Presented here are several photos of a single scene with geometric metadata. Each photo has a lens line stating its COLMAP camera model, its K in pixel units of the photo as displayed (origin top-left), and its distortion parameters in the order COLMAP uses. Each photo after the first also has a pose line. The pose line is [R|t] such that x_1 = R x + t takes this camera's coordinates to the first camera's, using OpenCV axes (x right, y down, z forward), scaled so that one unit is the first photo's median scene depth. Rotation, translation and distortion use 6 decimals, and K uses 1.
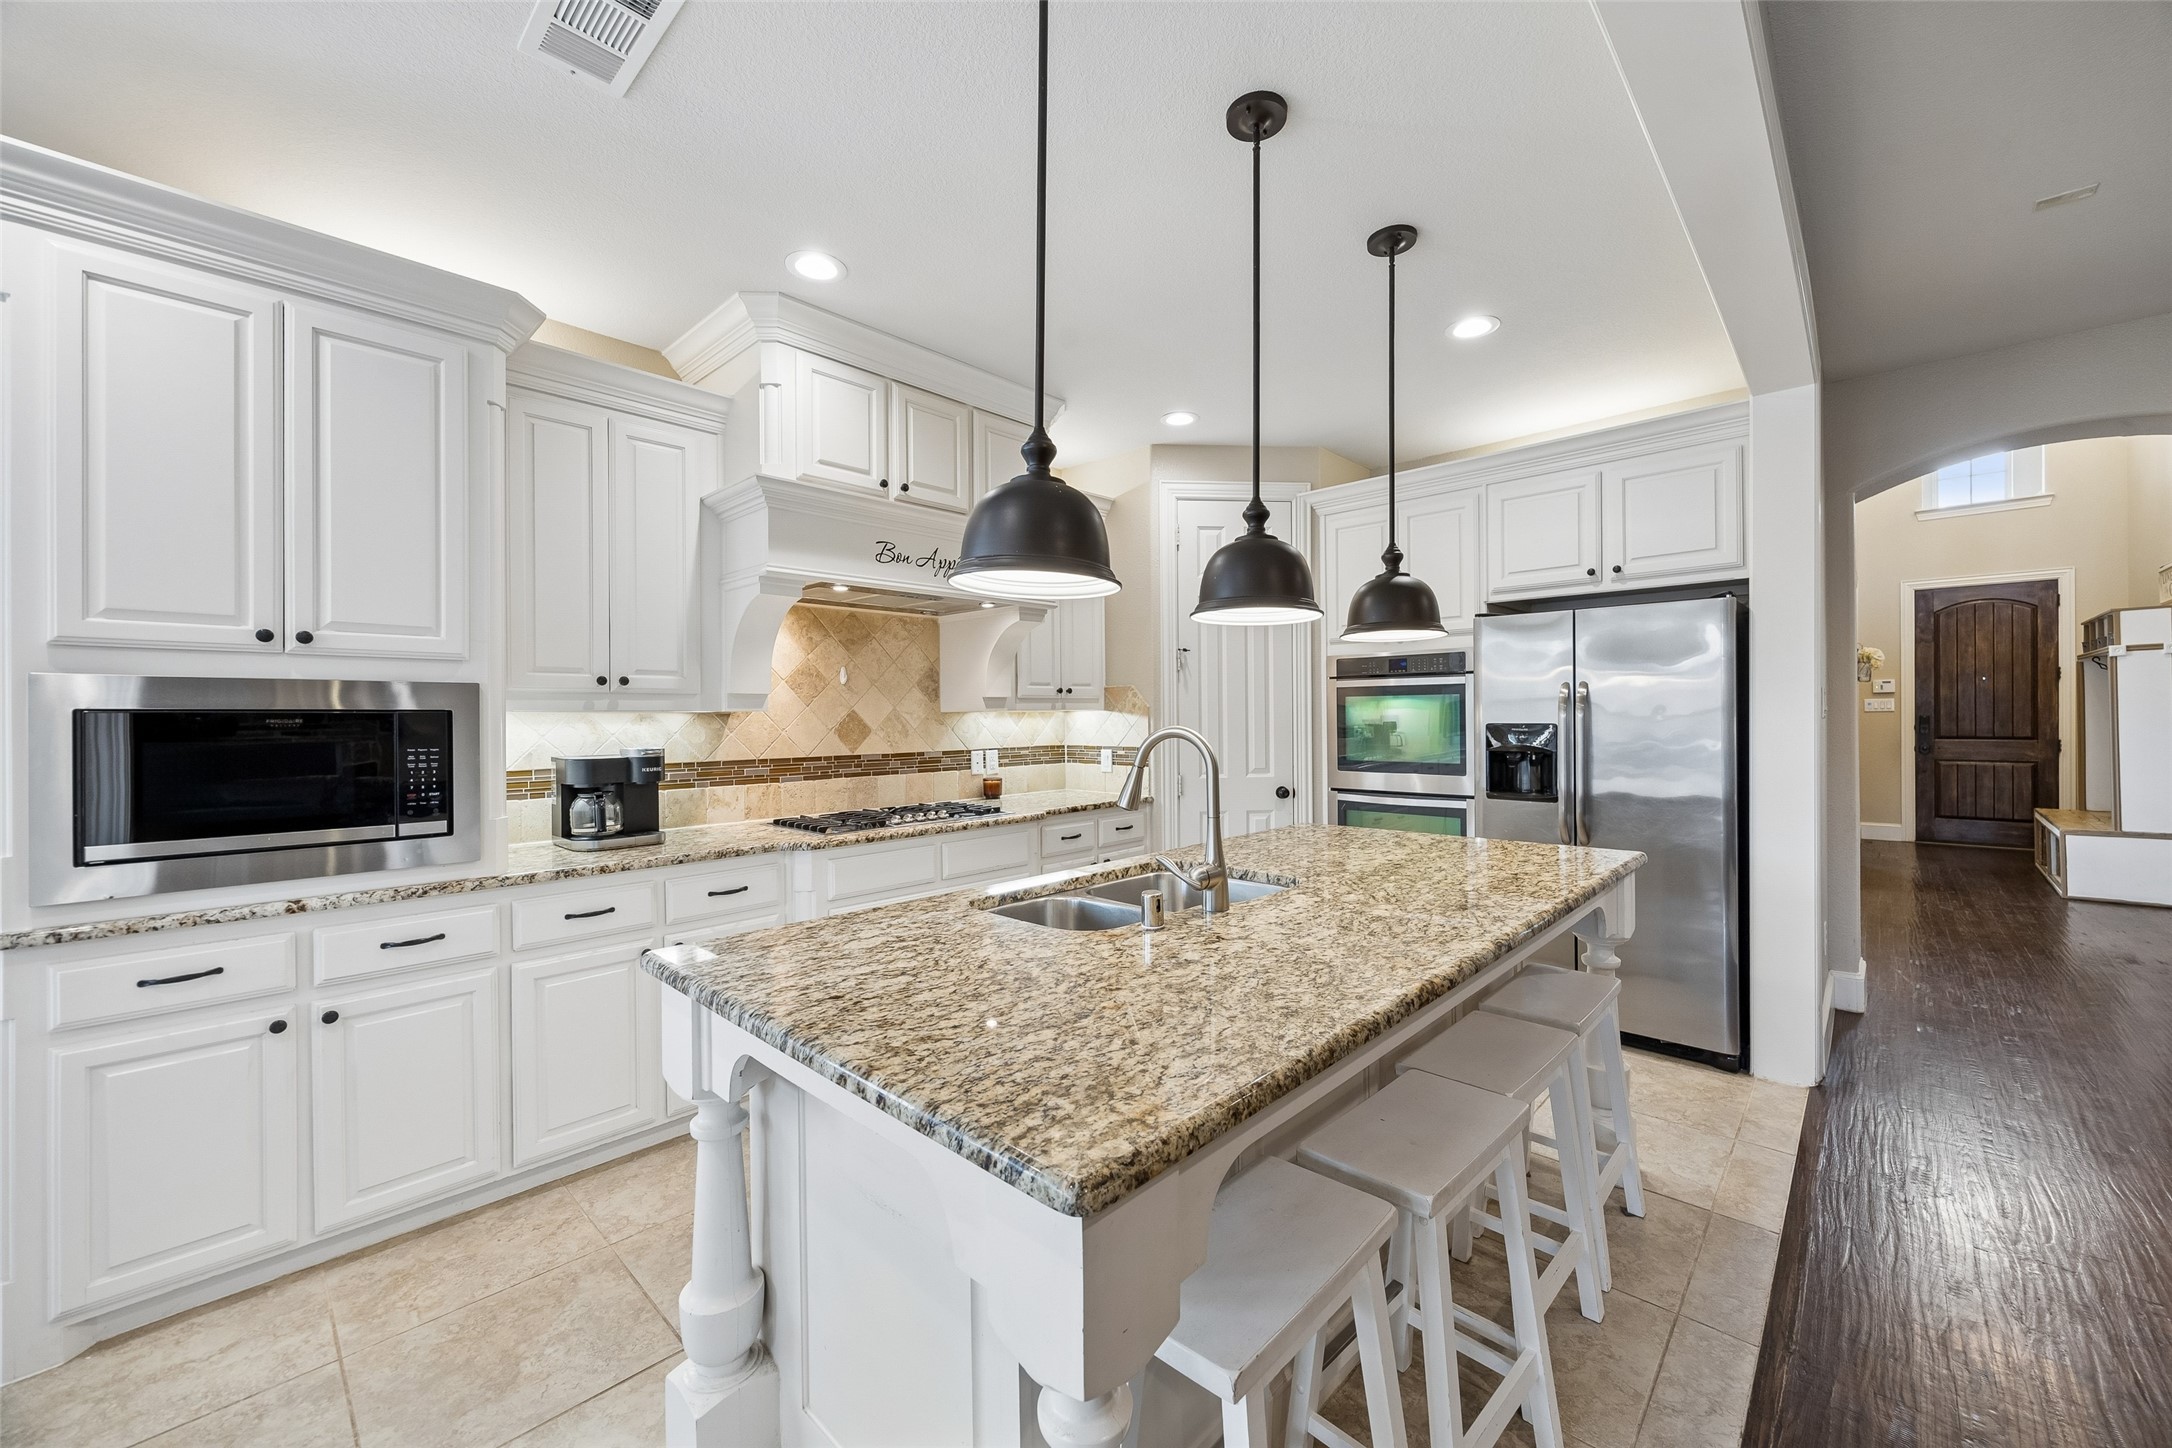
lens RADIAL K [[837.3, 0, 1093.9], [0, 837.3, 727.2], [0, 0, 1]] dist [-0.002460, 0.000089]
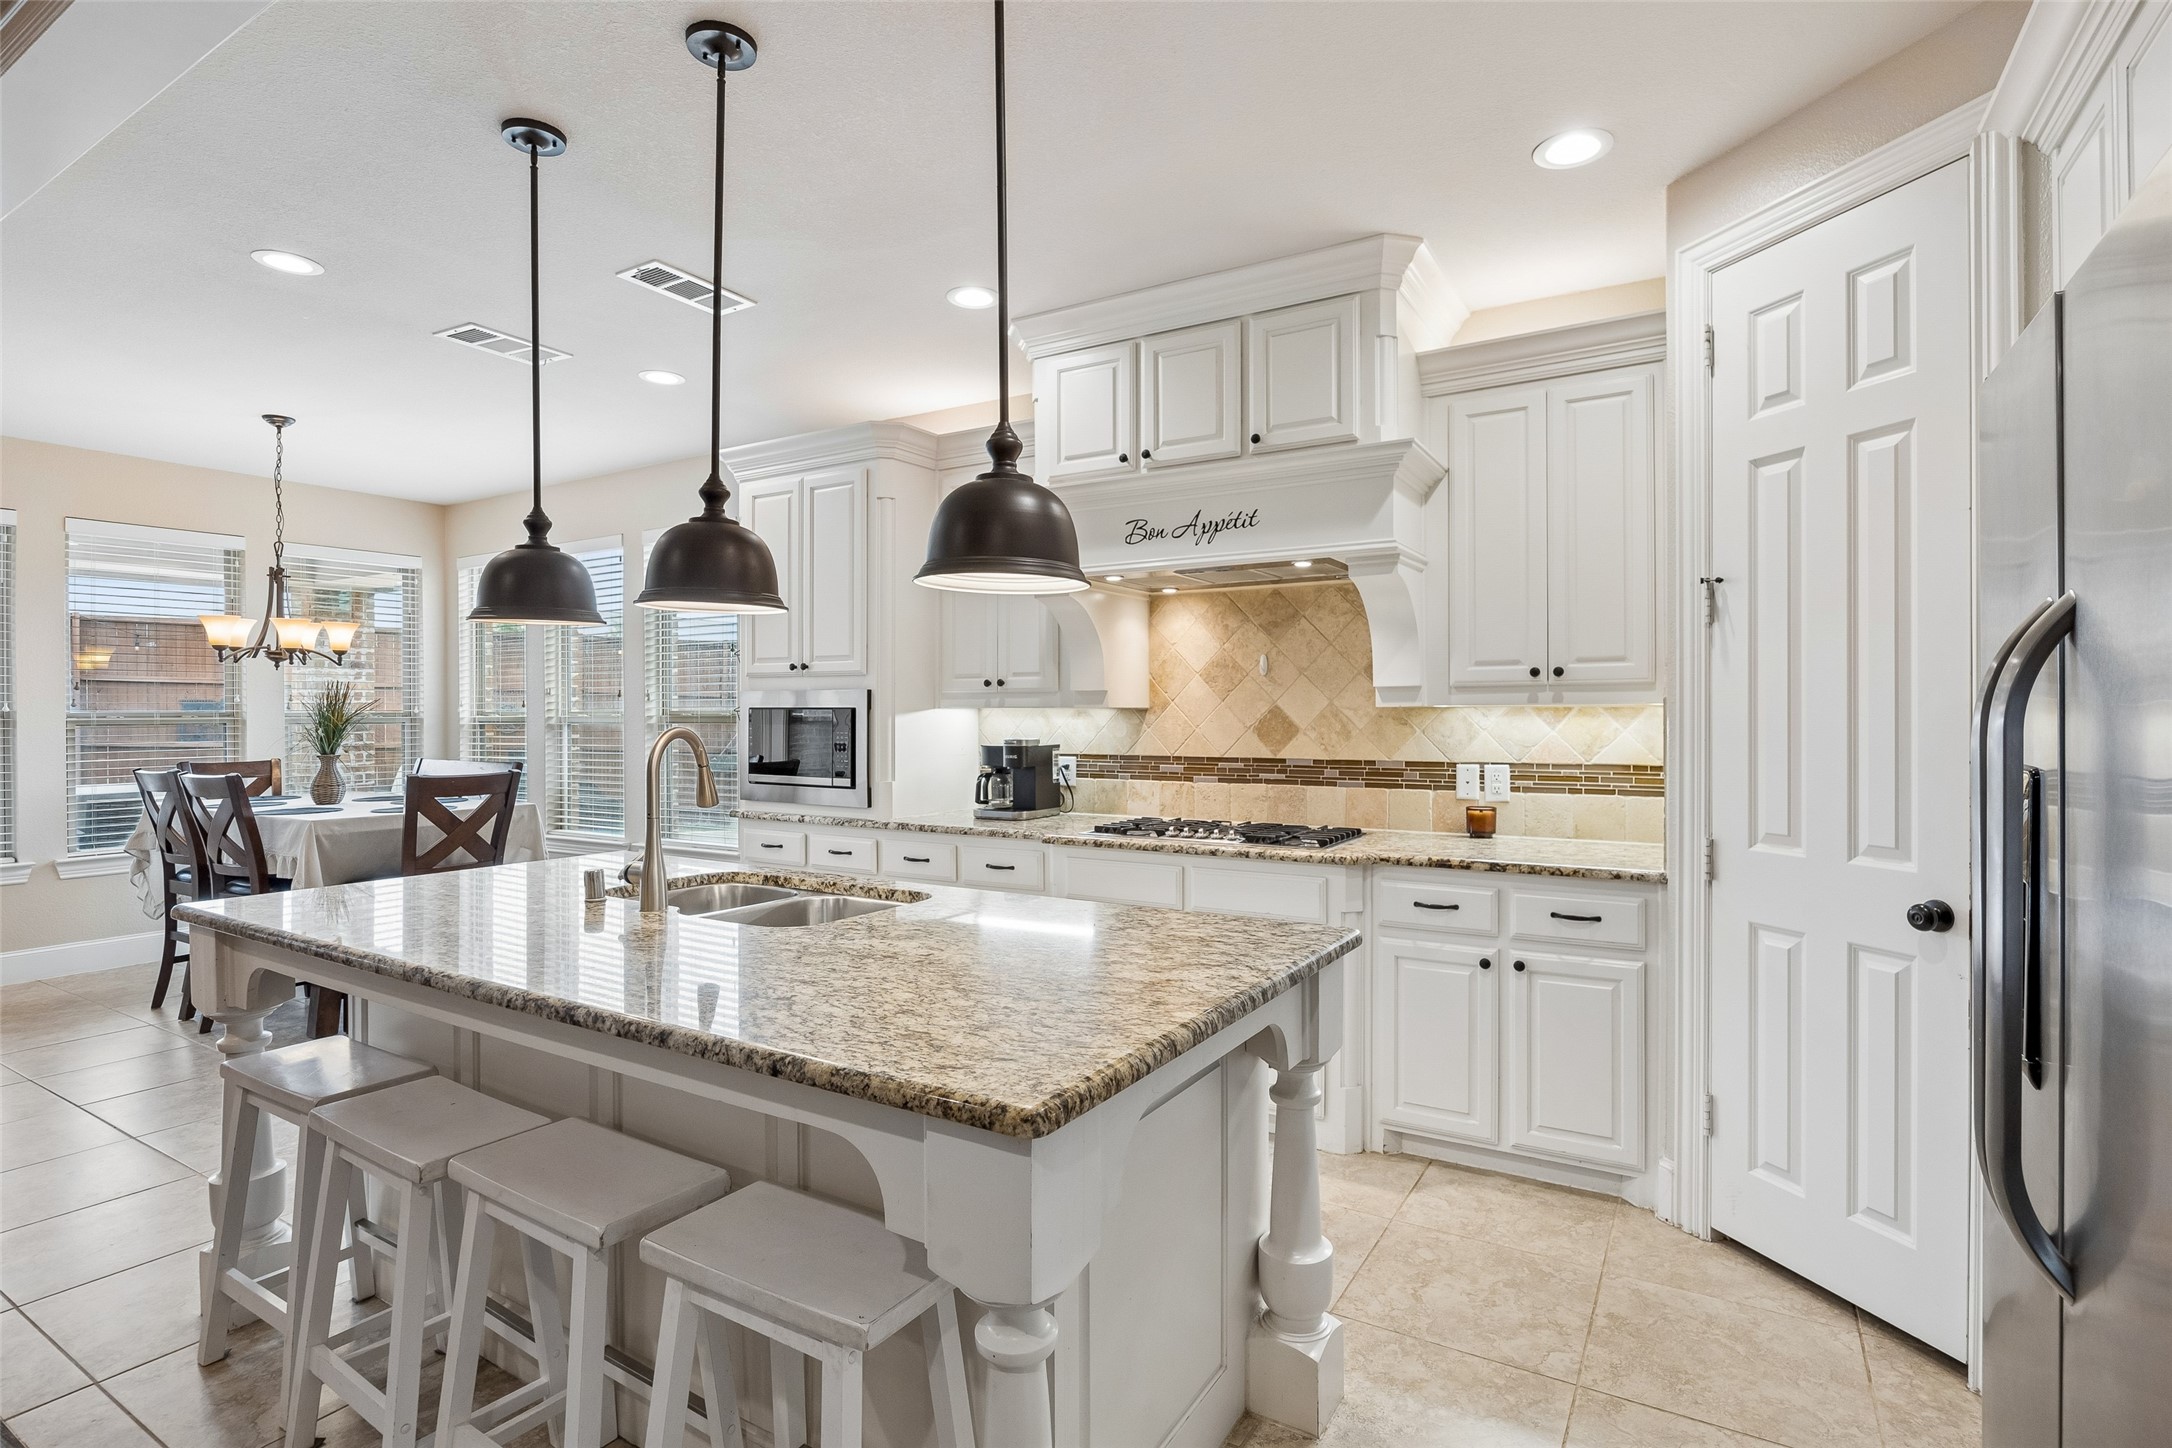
lens RADIAL K [[1042.6, 0, 1106.4], [0, 1042.6, 713.5], [0, 0, 1]] dist [-0.012814, -0.001205]
pose [[0.223271, 0.004871, -0.974744, 0.715946], [-0.015720, 0.999875, 0.001396, -0.011007], [0.974630, 0.015011, 0.223320, 0.611139]]
